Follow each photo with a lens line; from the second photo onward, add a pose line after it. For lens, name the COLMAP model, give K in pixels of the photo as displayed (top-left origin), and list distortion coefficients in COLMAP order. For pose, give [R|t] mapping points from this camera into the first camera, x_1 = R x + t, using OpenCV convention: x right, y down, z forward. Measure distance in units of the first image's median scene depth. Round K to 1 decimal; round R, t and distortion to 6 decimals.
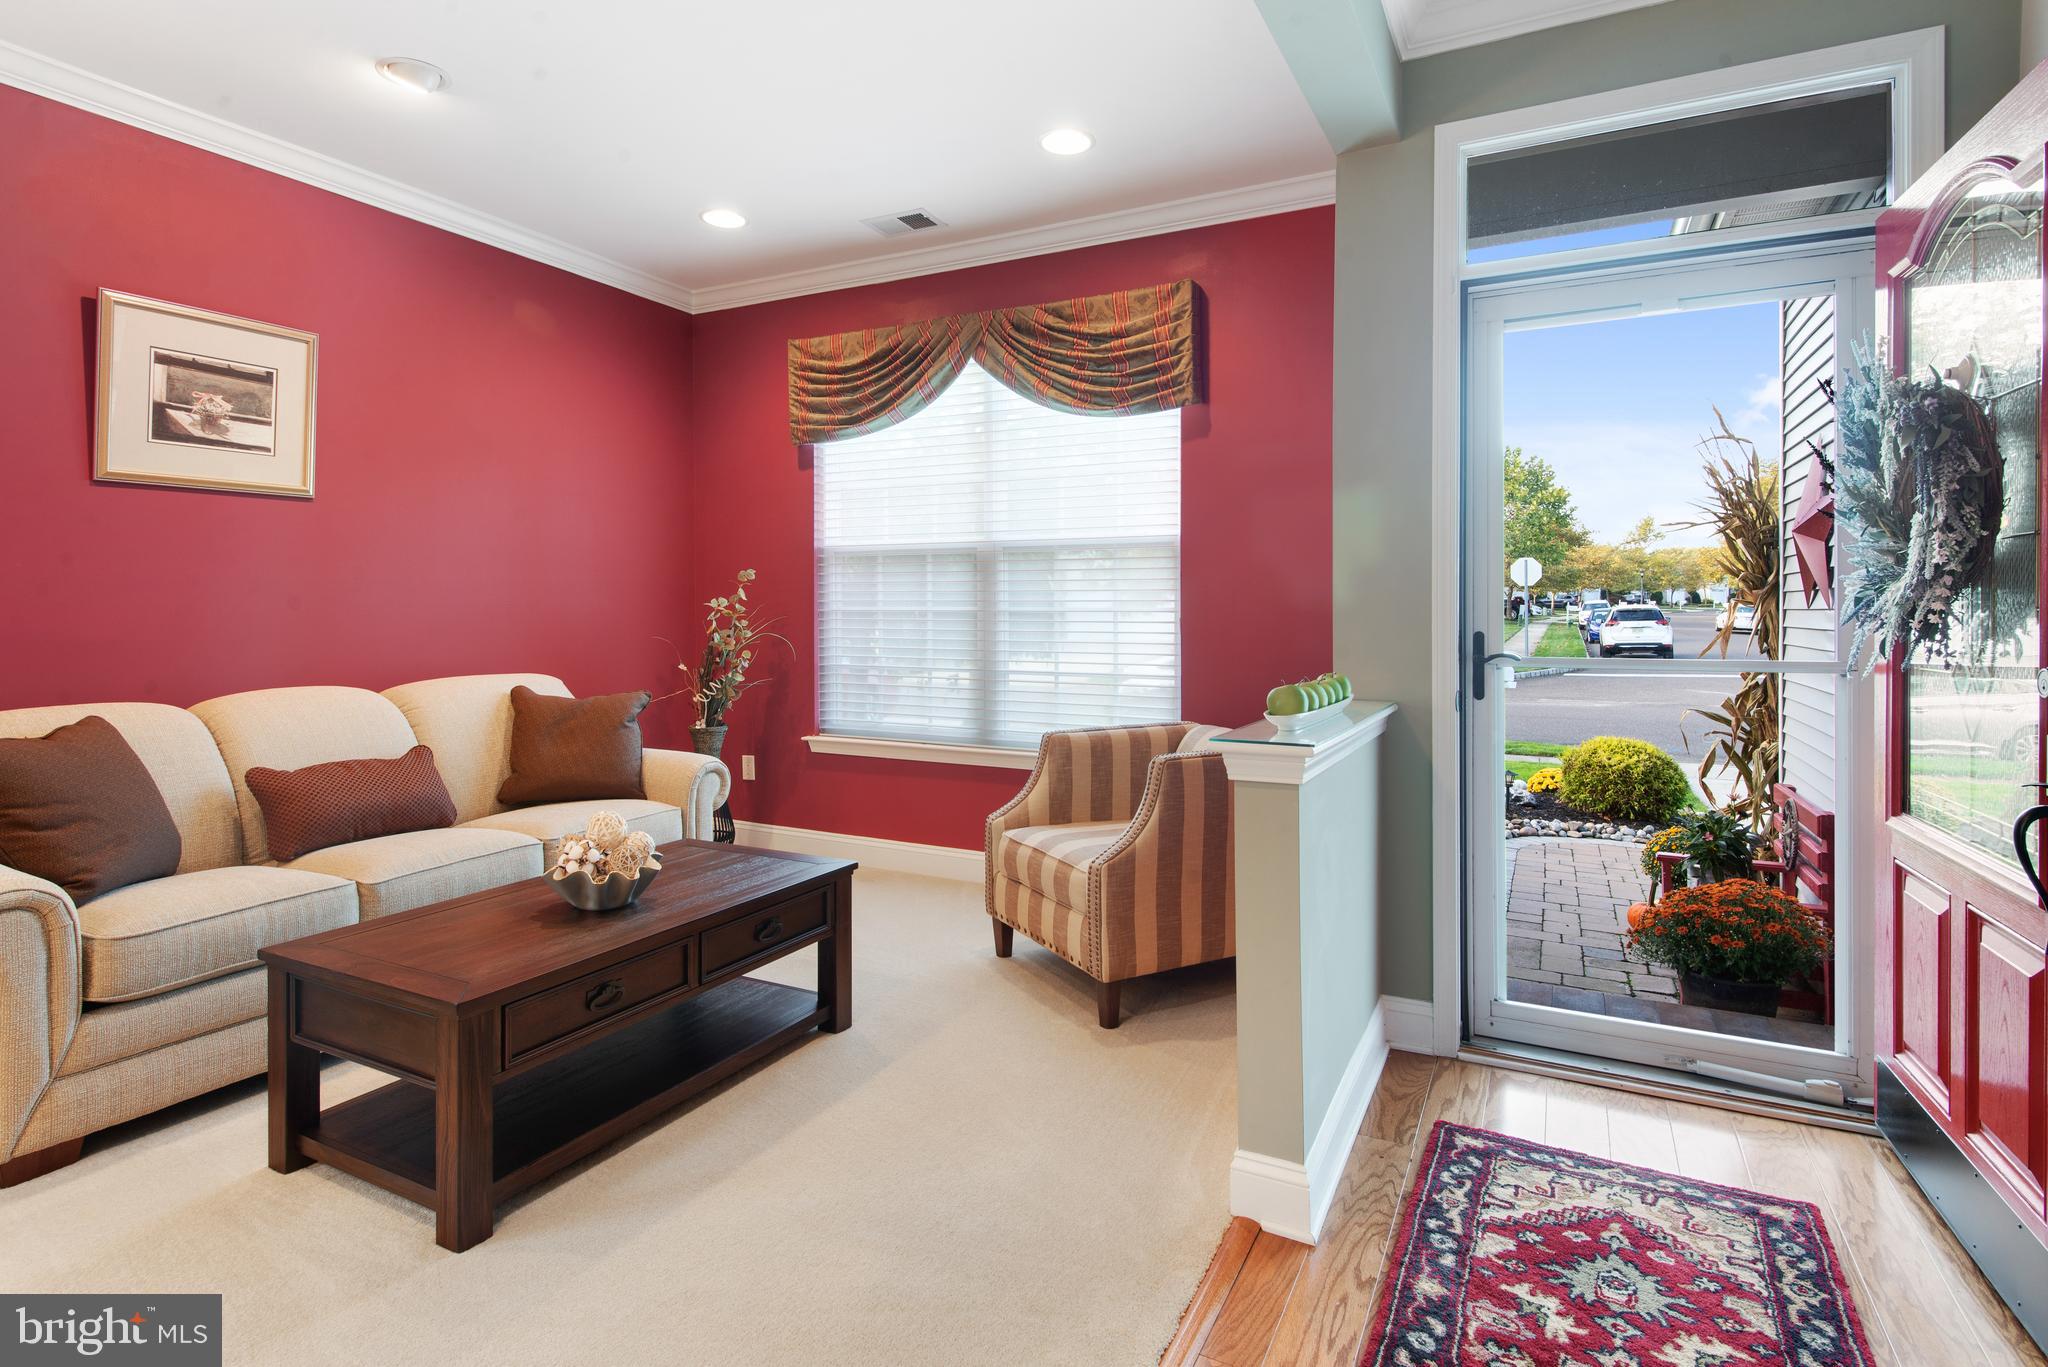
lens RADIAL K [[1049.6, 0, 1024.9], [0, 1049.6, 601.1], [0, 0, 1]] dist [0.027906, 0.000264]
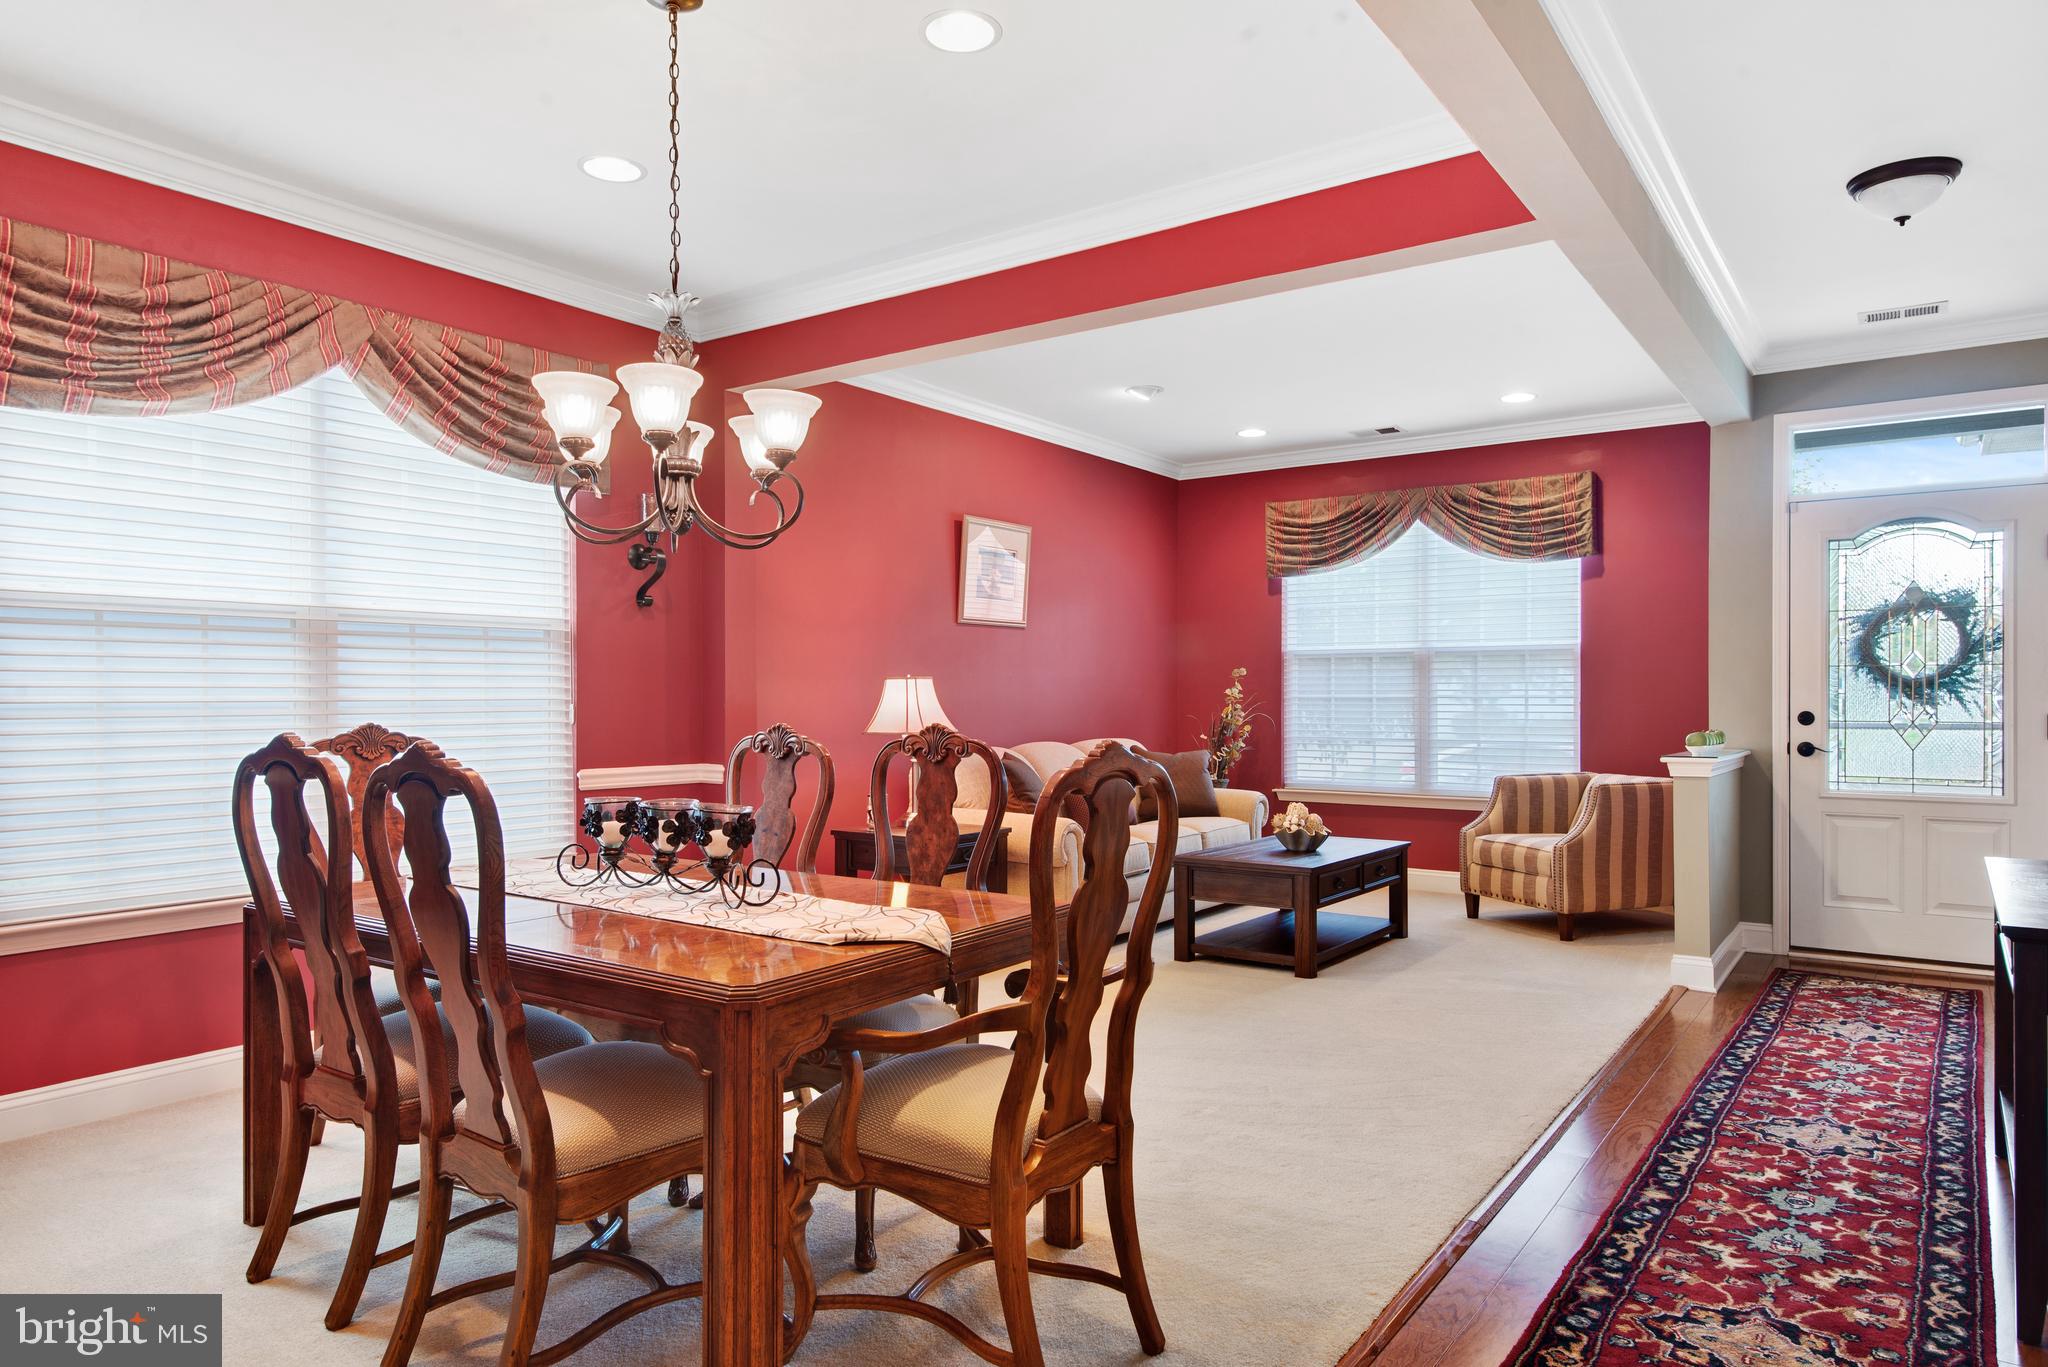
lens RADIAL K [[1231.5, 0, 1022.2], [0, 1231.5, 695.2], [0, 0, 1]] dist [0.003483, -0.015802]
pose [[0.987289, 0.000338, -0.158934, -0.343204], [0.000369, 0.999990, 0.004423, -0.000987], [0.158934, -0.004425, 0.987279, -0.799307]]
